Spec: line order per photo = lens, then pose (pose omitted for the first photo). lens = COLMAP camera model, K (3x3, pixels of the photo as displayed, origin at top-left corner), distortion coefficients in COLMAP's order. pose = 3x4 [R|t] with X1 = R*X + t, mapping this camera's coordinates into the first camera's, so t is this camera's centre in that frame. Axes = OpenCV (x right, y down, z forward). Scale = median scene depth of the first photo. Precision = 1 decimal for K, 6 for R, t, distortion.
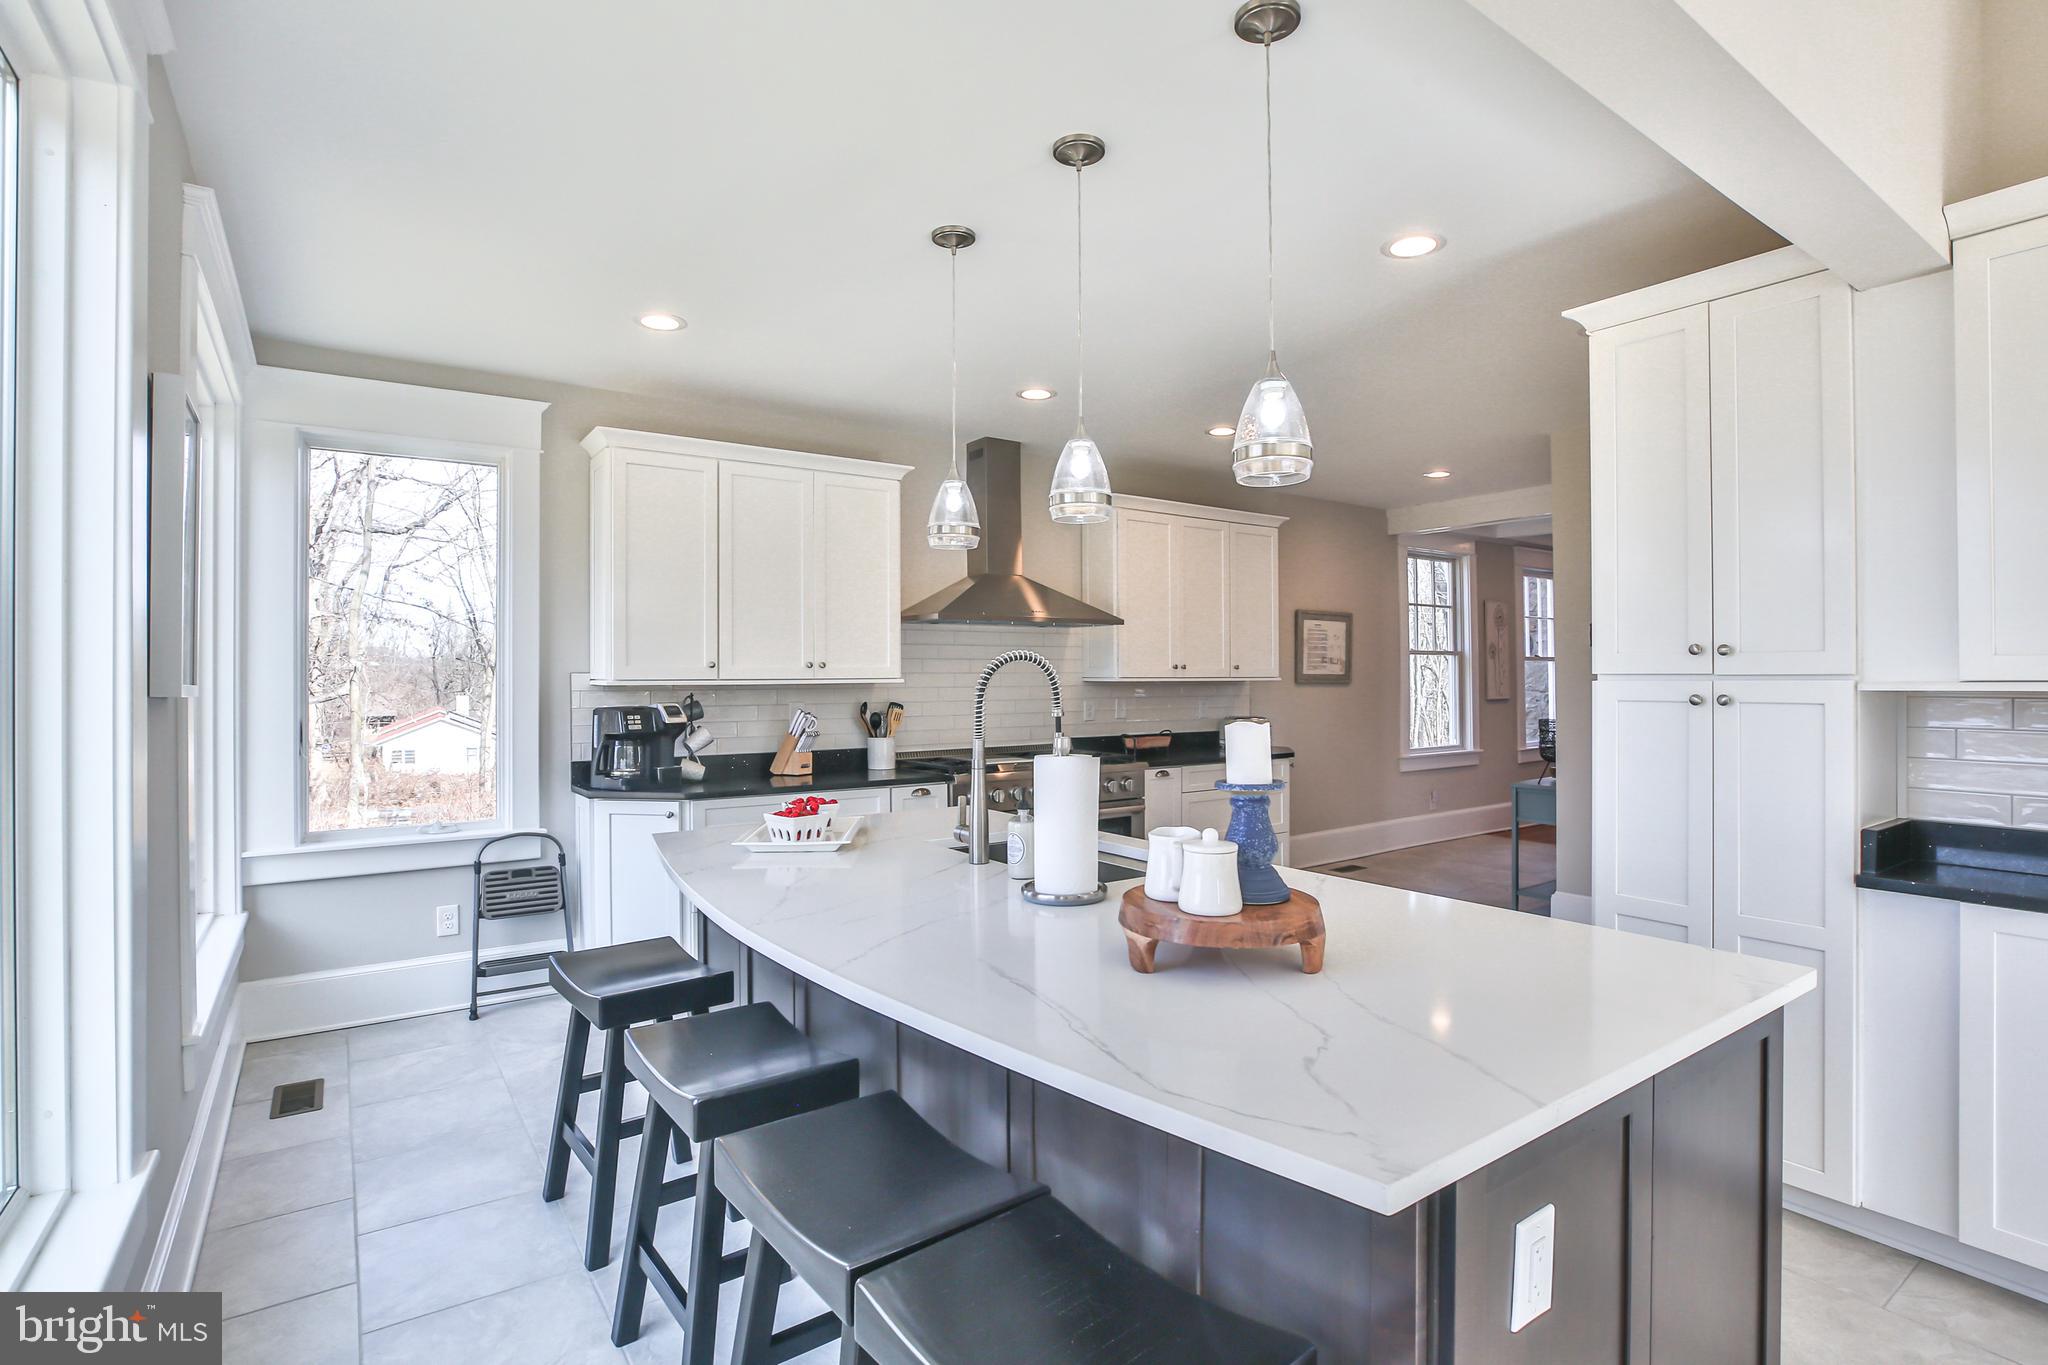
lens RADIAL K [[1009.4, 0, 1049.6], [0, 1009.4, 670.3], [0, 0, 1]] dist [-0.042037, 0.014415]
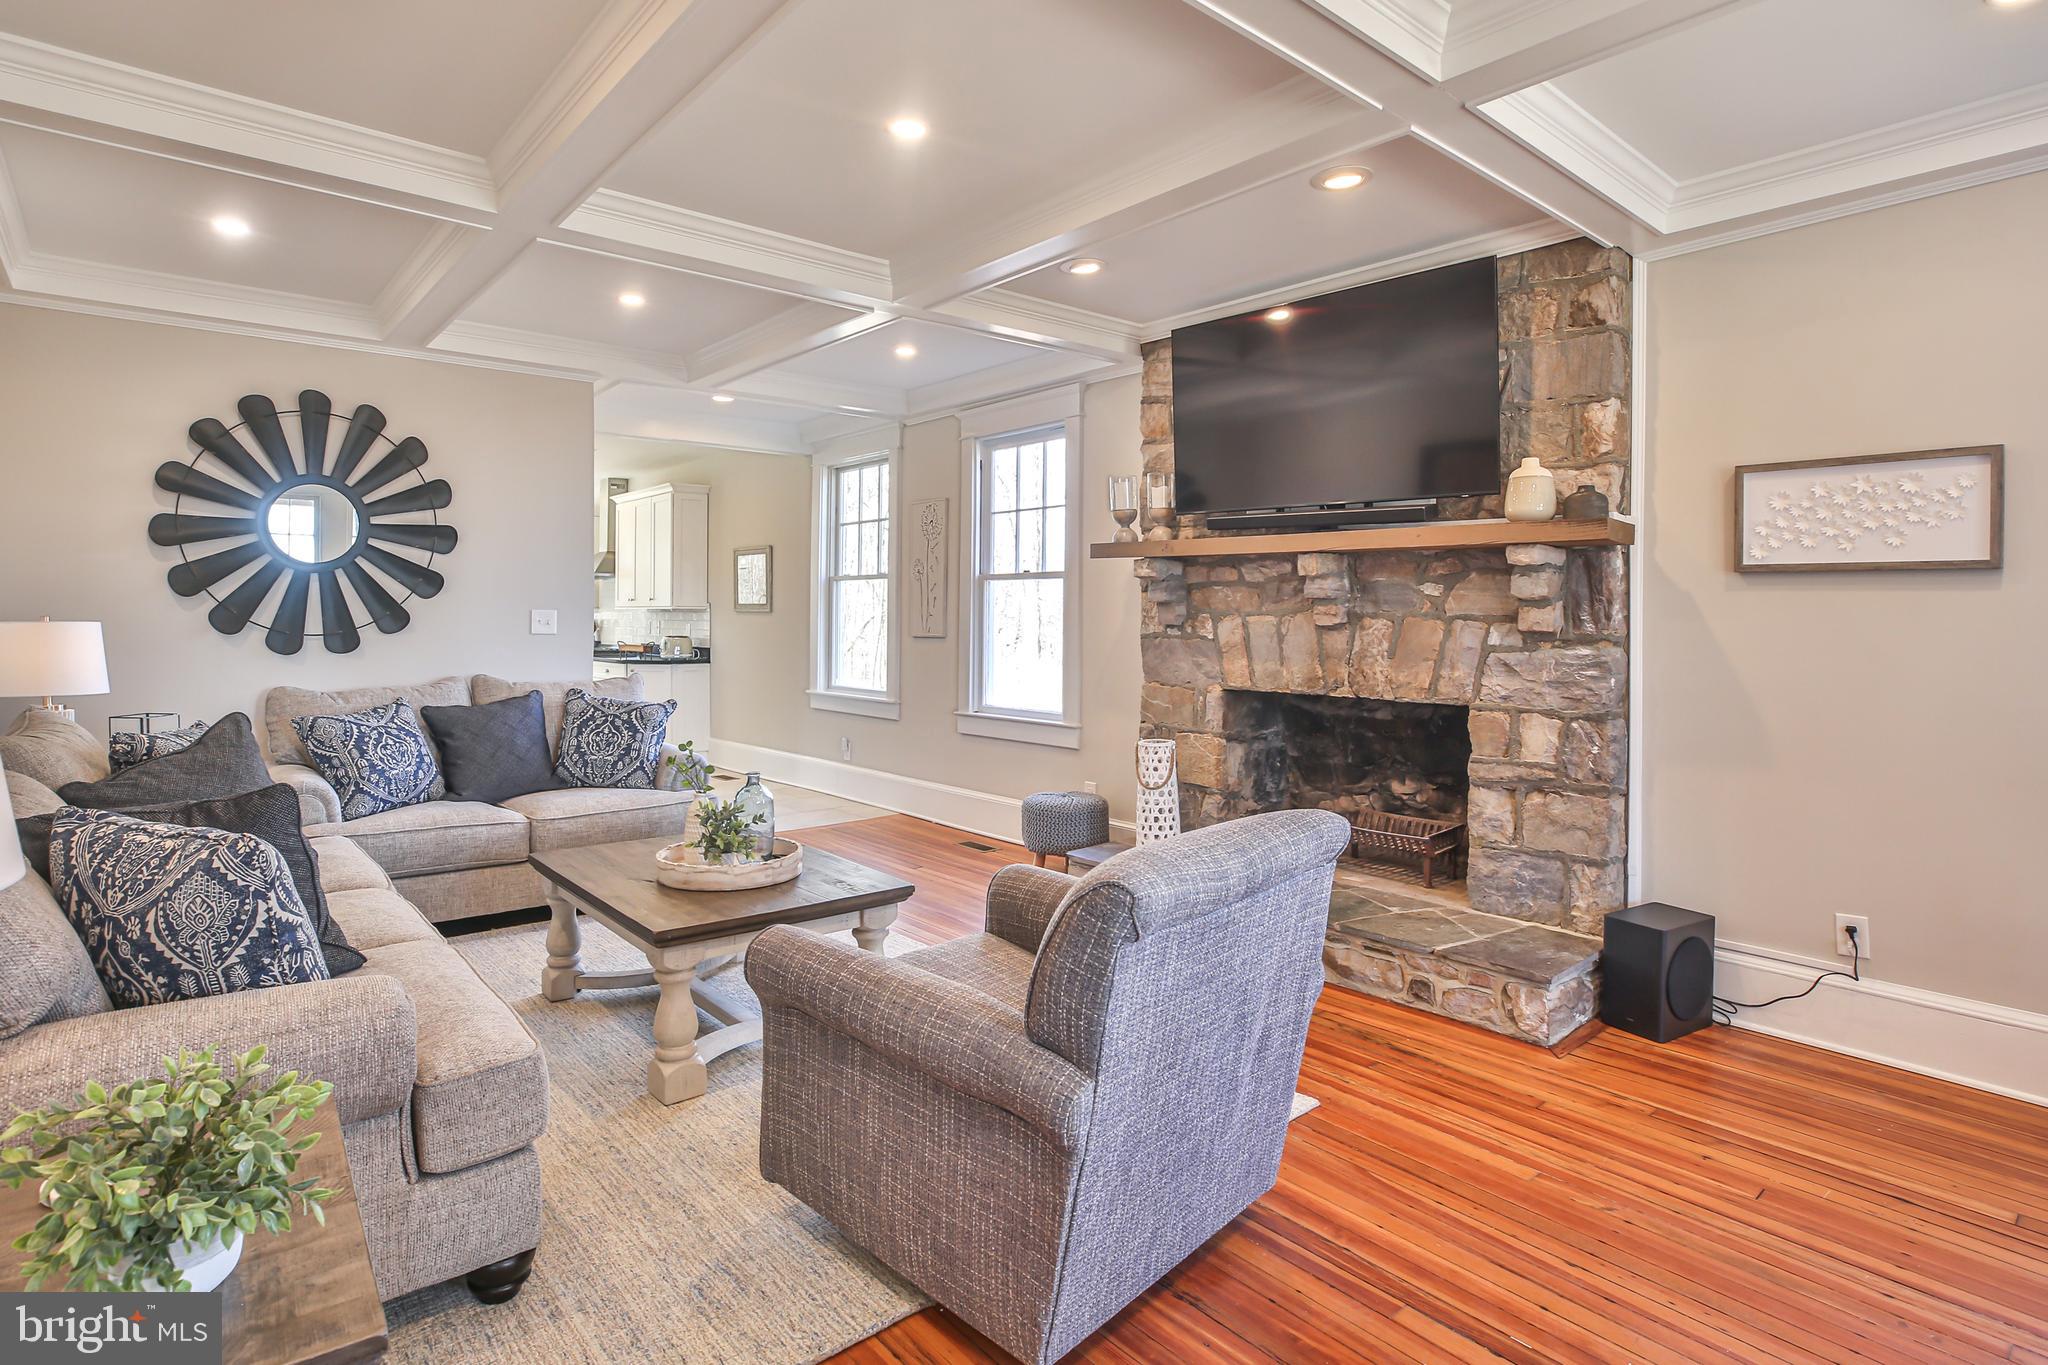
lens RADIAL K [[1056.9, 0, 1008.9], [0, 1056.9, 616.4], [0, 0, 1]] dist [-0.034586, 0.003360]
pose [[0.071076, 0.006332, -0.997451, 2.105305], [0.001766, 0.999977, 0.006473, 0.016034], [0.997469, -0.002221, 0.071063, 1.742419]]
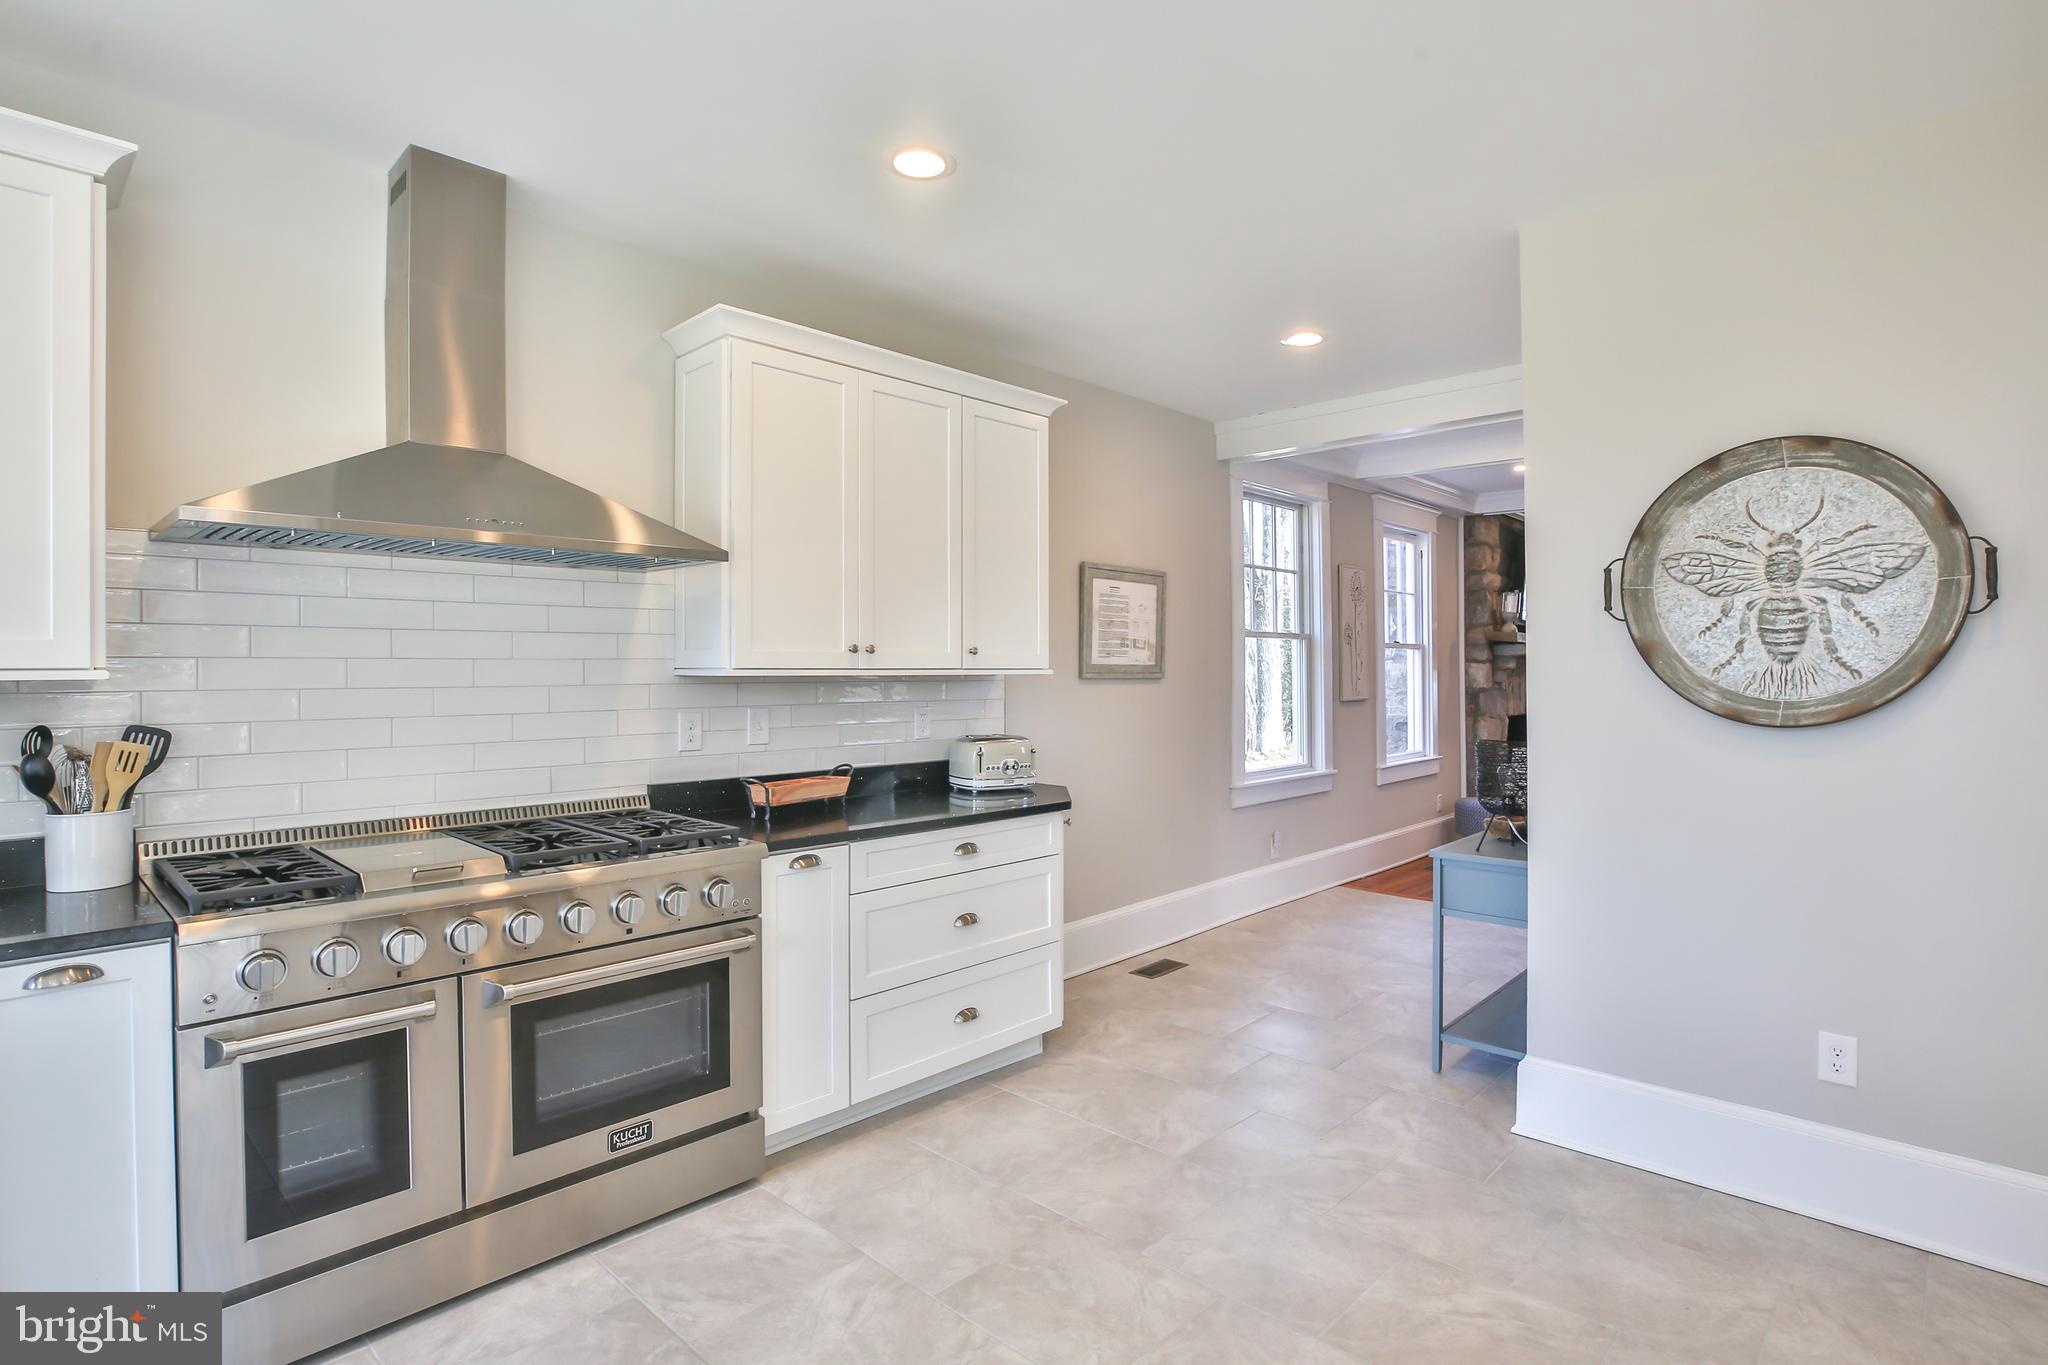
lens RADIAL K [[1009.4, 0, 1046.1], [0, 1009.4, 670.9], [0, 0, 1]] dist [-0.042037, 0.014415]
pose [[0.982685, 0.001043, 0.185280, 0.151469], [-0.002356, 0.999974, 0.006867, 0.005120], [-0.185268, -0.007184, 0.982662, 0.543368]]
